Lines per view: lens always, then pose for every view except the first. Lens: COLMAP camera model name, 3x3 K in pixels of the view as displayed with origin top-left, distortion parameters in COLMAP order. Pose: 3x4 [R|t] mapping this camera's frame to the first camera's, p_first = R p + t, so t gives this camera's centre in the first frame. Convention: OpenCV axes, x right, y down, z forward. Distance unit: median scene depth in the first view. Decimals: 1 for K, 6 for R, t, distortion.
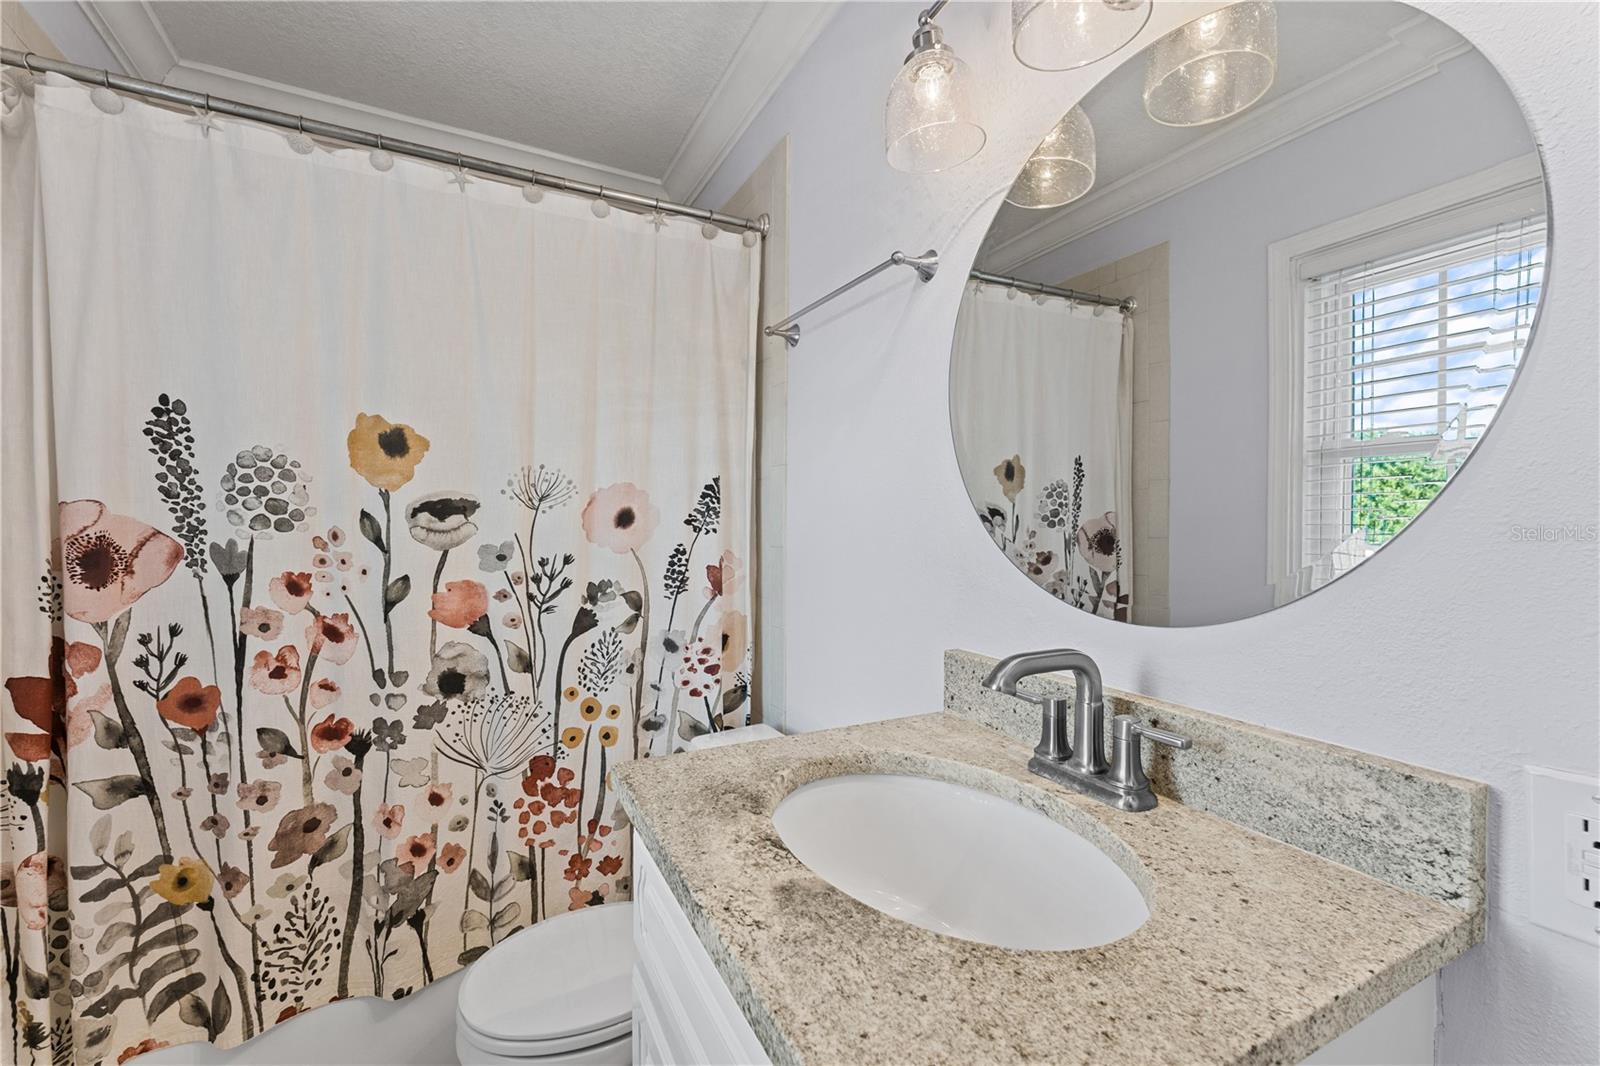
lens RADIAL K [[676.4, 0, 809.0], [0, 676.4, 520.5], [0, 0, 1]] dist [-0.000749, -0.000164]
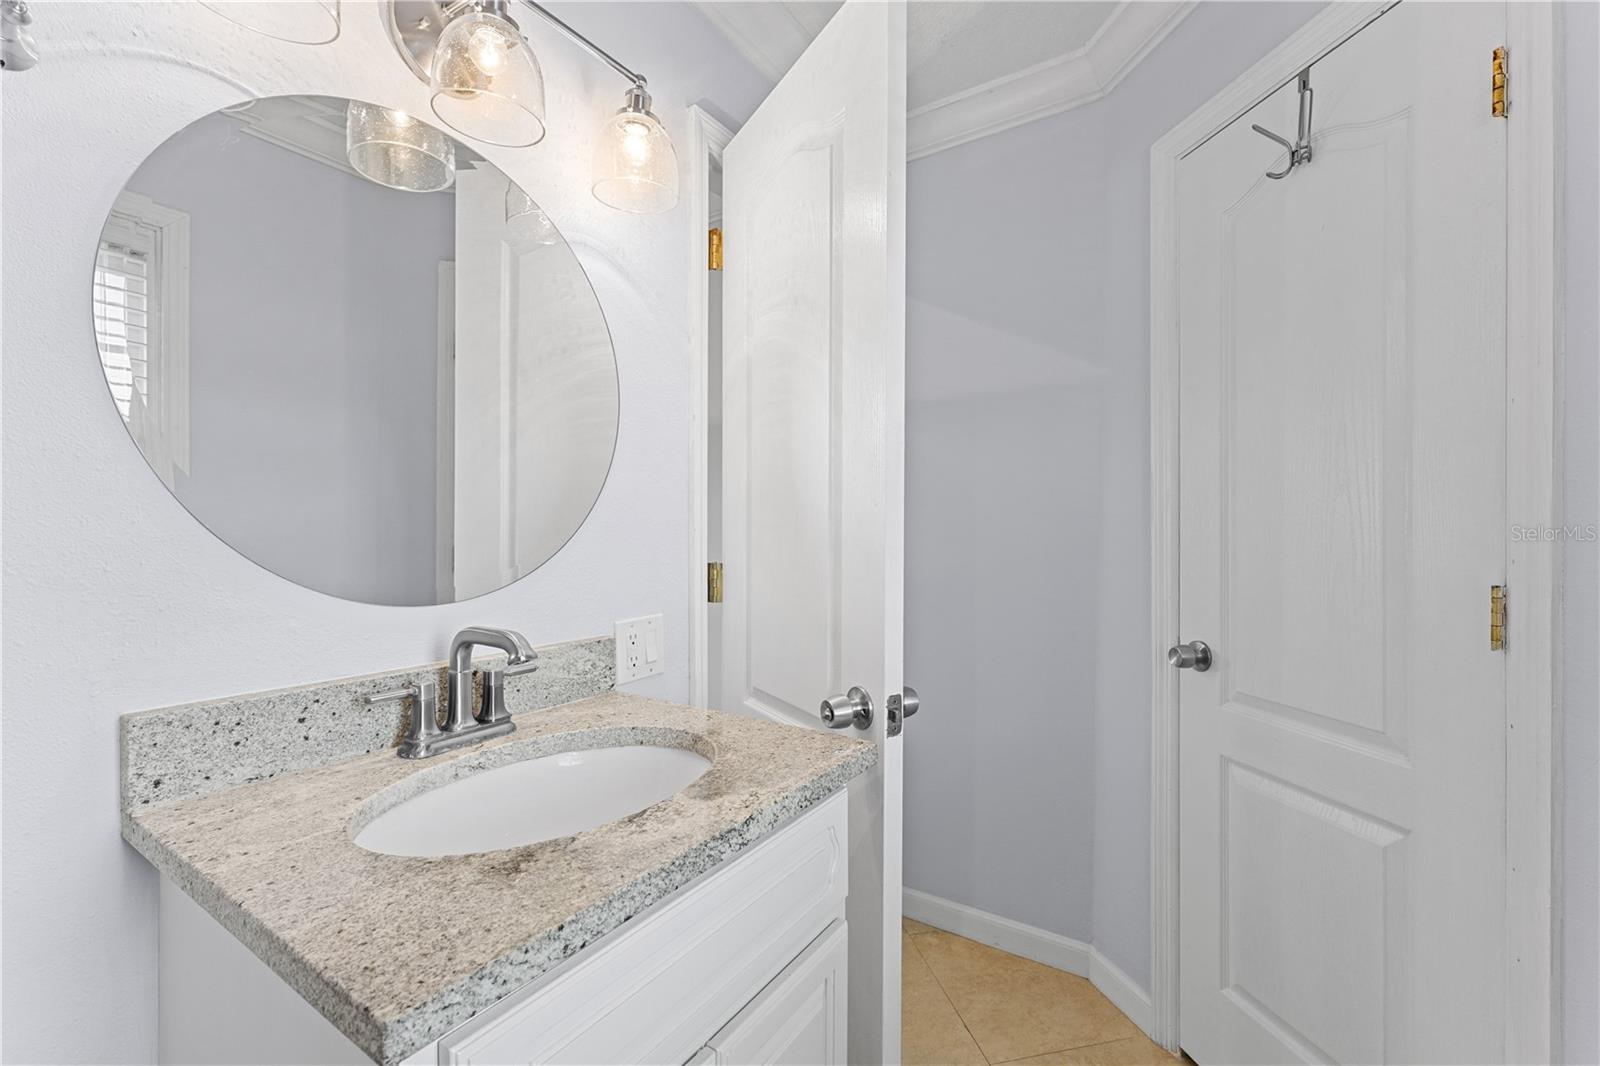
lens RADIAL K [[676.4, 0, 809.0], [0, 676.4, 520.5], [0, 0, 1]] dist [-0.000749, -0.000164]
pose [[-0.490885, -0.000035, 0.871224, -1.103167], [-0.011268, 0.999917, -0.006308, 0.004181], [-0.871151, -0.012913, -0.490845, 1.260123]]
